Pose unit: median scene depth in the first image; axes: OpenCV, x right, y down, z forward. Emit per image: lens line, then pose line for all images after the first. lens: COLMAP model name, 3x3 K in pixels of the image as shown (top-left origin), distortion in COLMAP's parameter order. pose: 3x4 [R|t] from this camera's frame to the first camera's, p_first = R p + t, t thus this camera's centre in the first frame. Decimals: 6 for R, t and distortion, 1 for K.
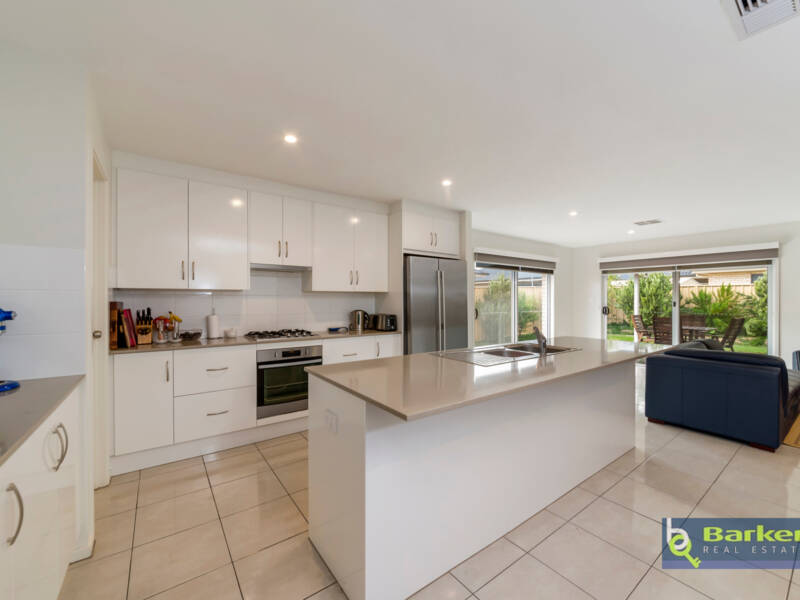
lens RADIAL K [[330.5, 0, 399.3], [0, 330.5, 298.2], [0, 0, 1]] dist [-0.009850, -0.000123]
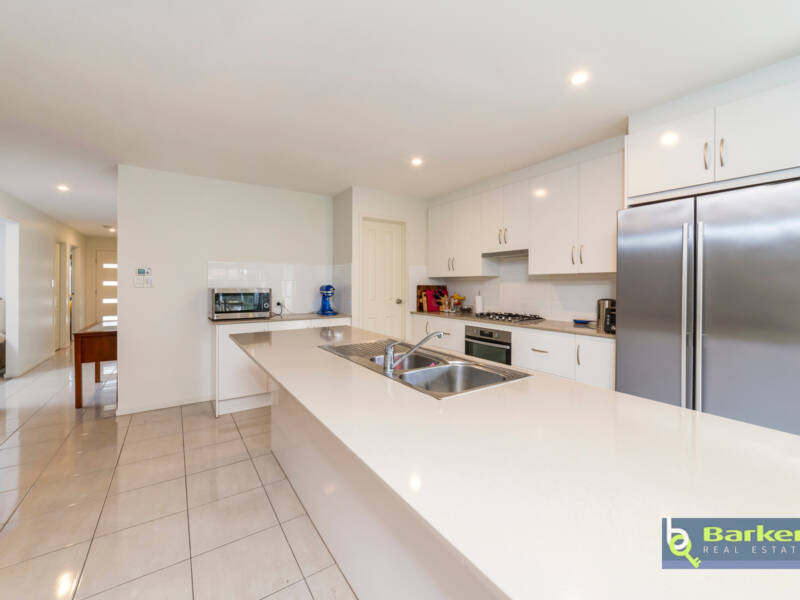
lens RADIAL K [[330.5, 0, 410.5], [0, 330.5, 285.3], [0, 0, 1]] dist [-0.009850, -0.000123]
pose [[-0.016207, 0.001485, -0.999868, 0.709844], [0.001950, 0.999997, 0.001453, 0.006206], [0.999867, -0.001926, -0.016210, 0.723047]]
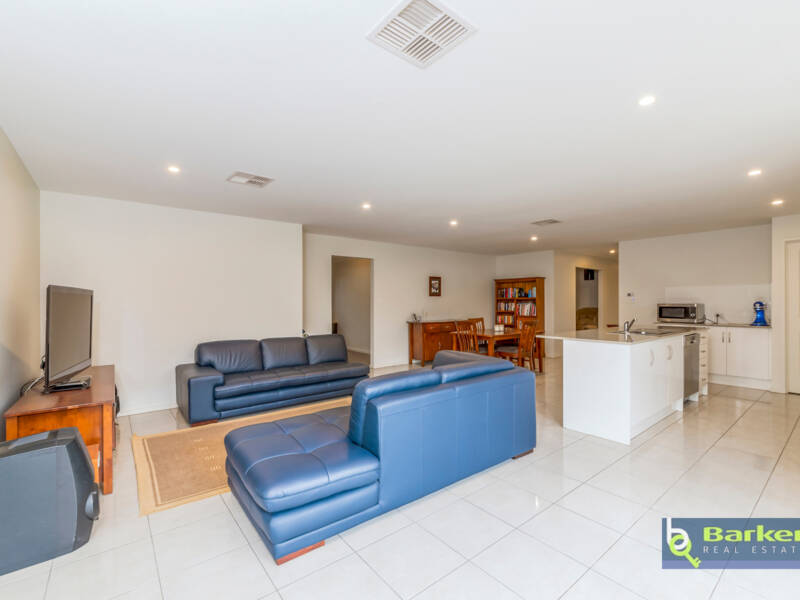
lens RADIAL K [[355.7, 0, 403.2], [0, 355.7, 301.7], [0, 0, 1]] dist [0.000786, -0.003757]
pose [[-0.998579, 0.000712, -0.053295, 1.172363], [0.000856, 0.999996, -0.002685, 0.011124], [0.053292, -0.002727, -0.998575, 1.910549]]
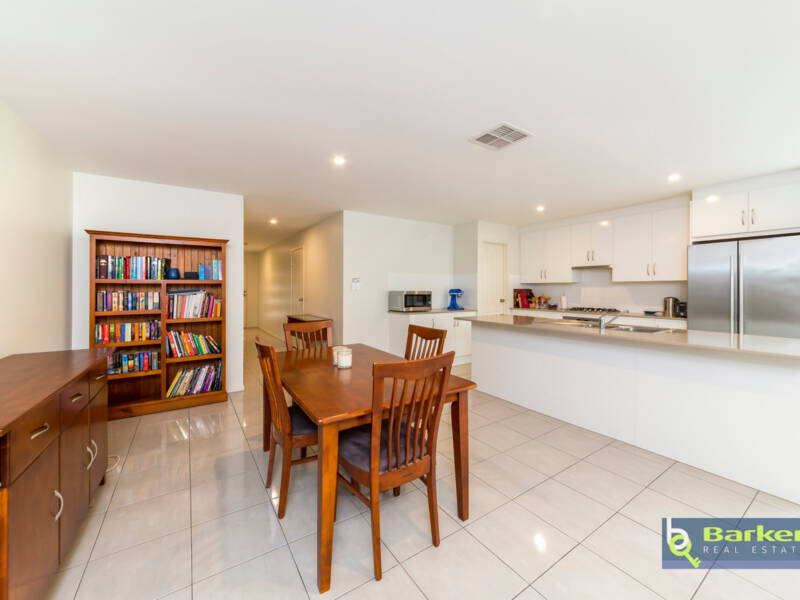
lens RADIAL K [[322.8, 0, 400.2], [0, 322.8, 290.6], [0, 0, 1]] dist [-0.006794, 0.001787]
pose [[-0.040788, 0.006133, -0.999149, 1.215894], [0.003084, 0.999977, 0.006012, 0.005073], [0.999163, -0.002837, -0.040806, 0.158830]]
